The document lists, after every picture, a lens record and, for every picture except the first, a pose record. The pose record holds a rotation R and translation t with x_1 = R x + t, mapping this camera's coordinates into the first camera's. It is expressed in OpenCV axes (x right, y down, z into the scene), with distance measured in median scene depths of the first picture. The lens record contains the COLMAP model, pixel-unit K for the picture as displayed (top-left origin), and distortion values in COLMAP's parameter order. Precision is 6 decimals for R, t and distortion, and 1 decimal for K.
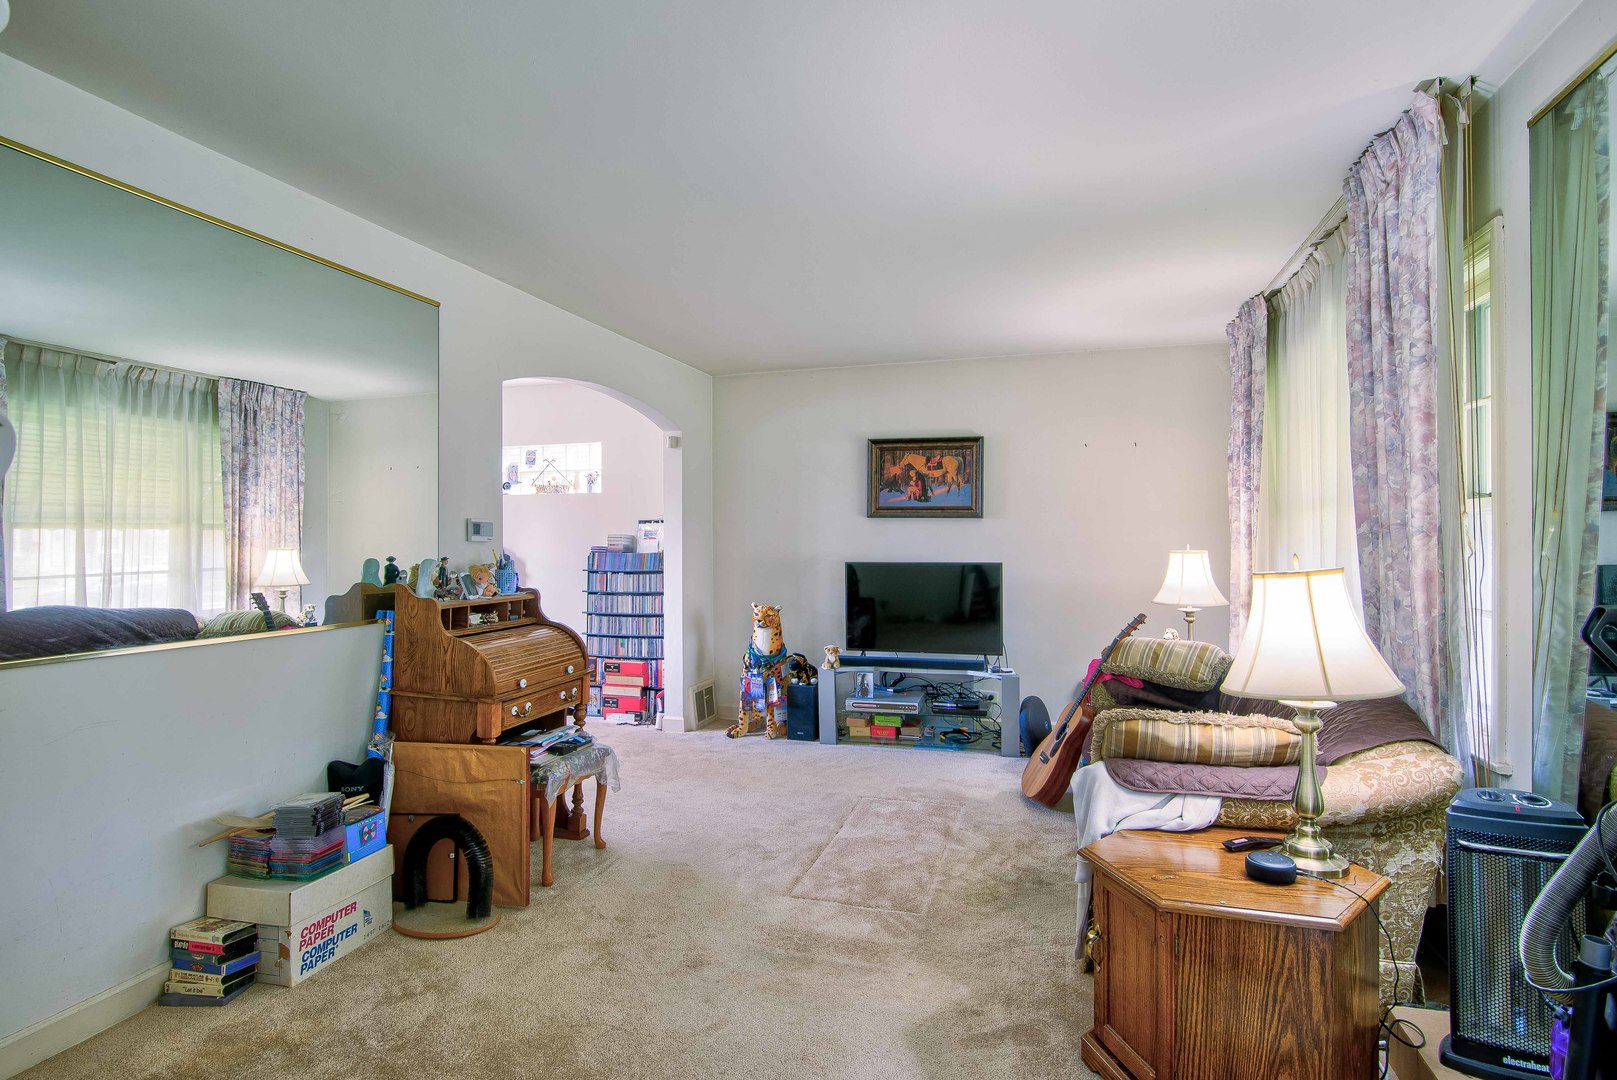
lens RADIAL K [[864.3, 0, 806.2], [0, 864.3, 535.1], [0, 0, 1]] dist [0.002781, 0.000034]
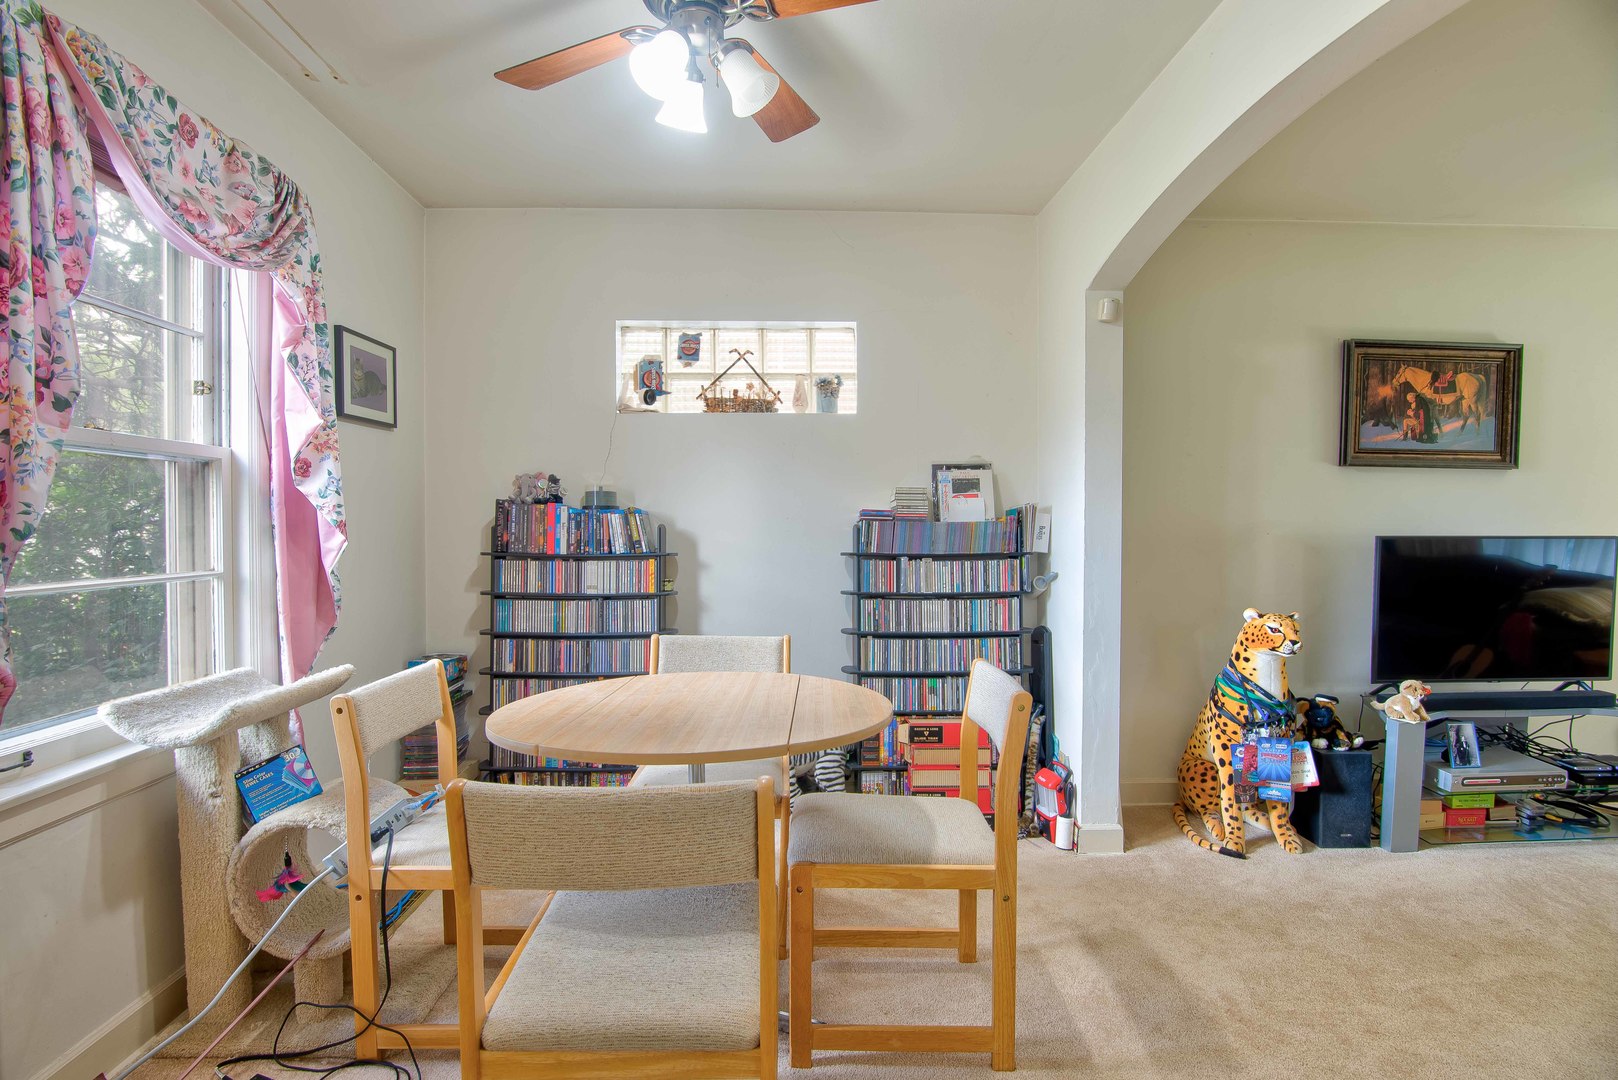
lens RADIAL K [[793.5, 0, 800.1], [0, 793.5, 534.2], [0, 0, 1]] dist [-0.019670, -0.000328]
pose [[0.945879, 0.002315, 0.324513, -0.457758], [-0.005946, 0.999930, 0.010198, 0.024492], [-0.324466, -0.011575, 0.945826, 0.559389]]
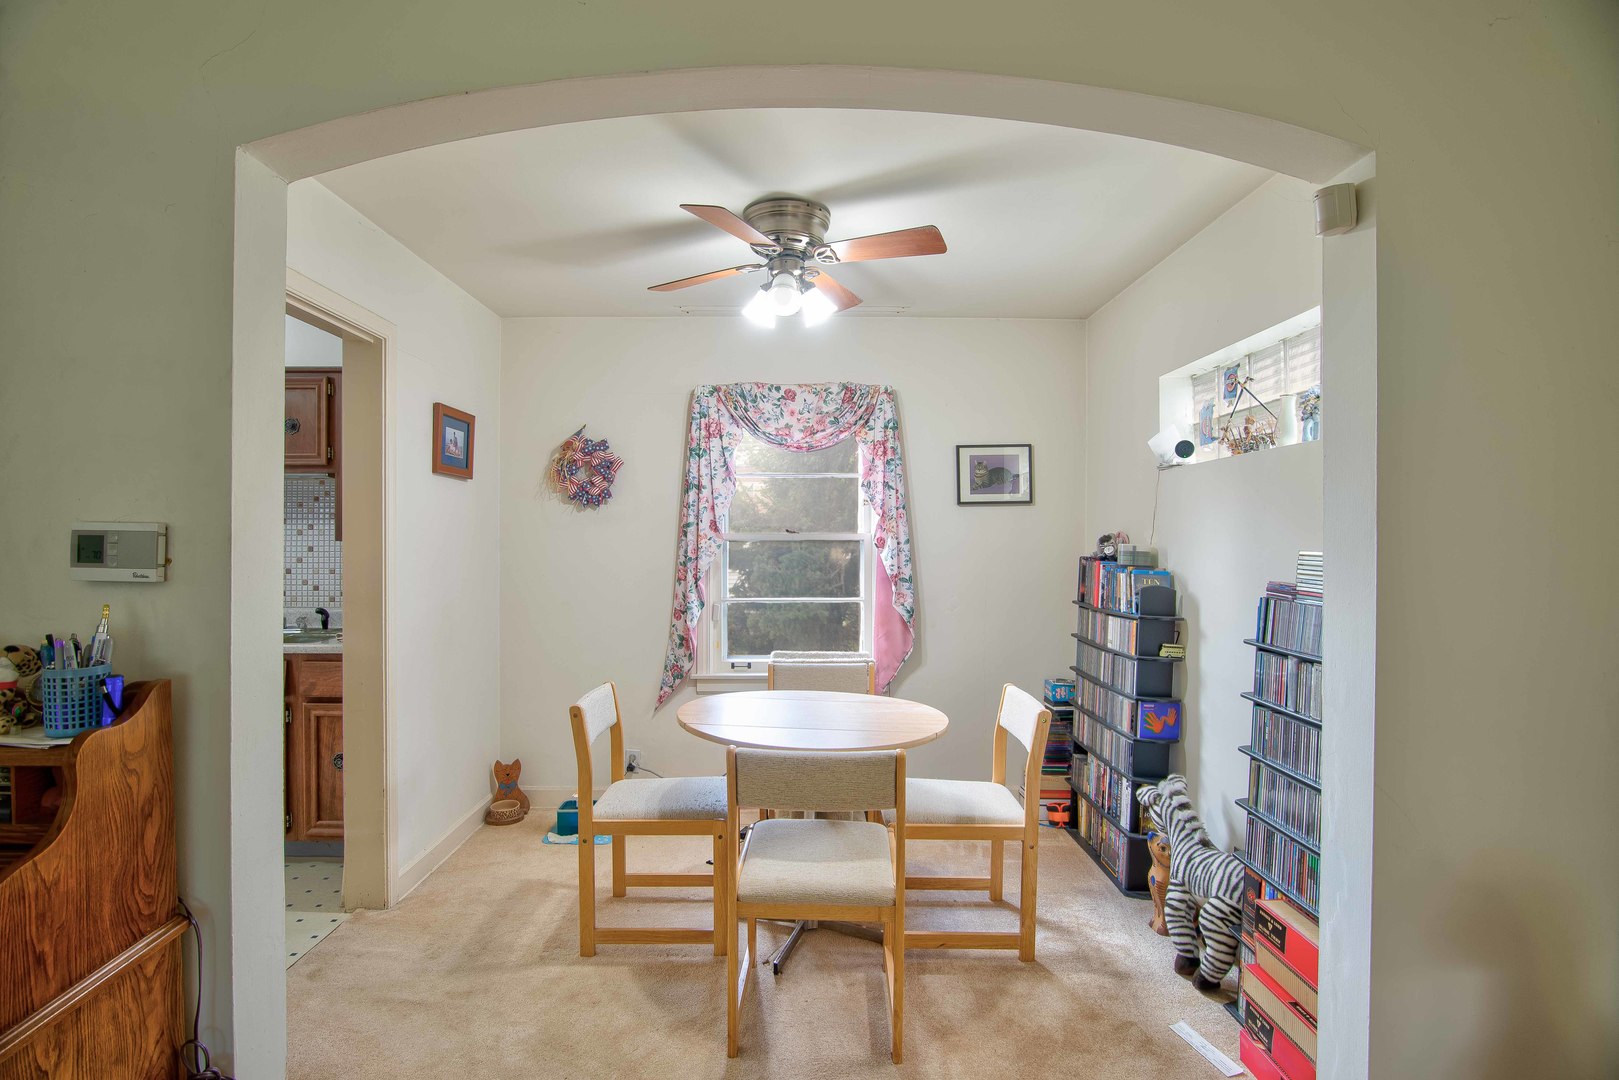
lens RADIAL K [[793.9, 0, 799.8], [0, 793.9, 537.7], [0, 0, 1]] dist [-0.019670, -0.000328]
pose [[0.307516, 0.006735, -0.951519, 0.020337], [-0.001665, 0.999977, 0.006540, -0.008814], [0.951541, -0.000427, 0.307520, 0.713506]]
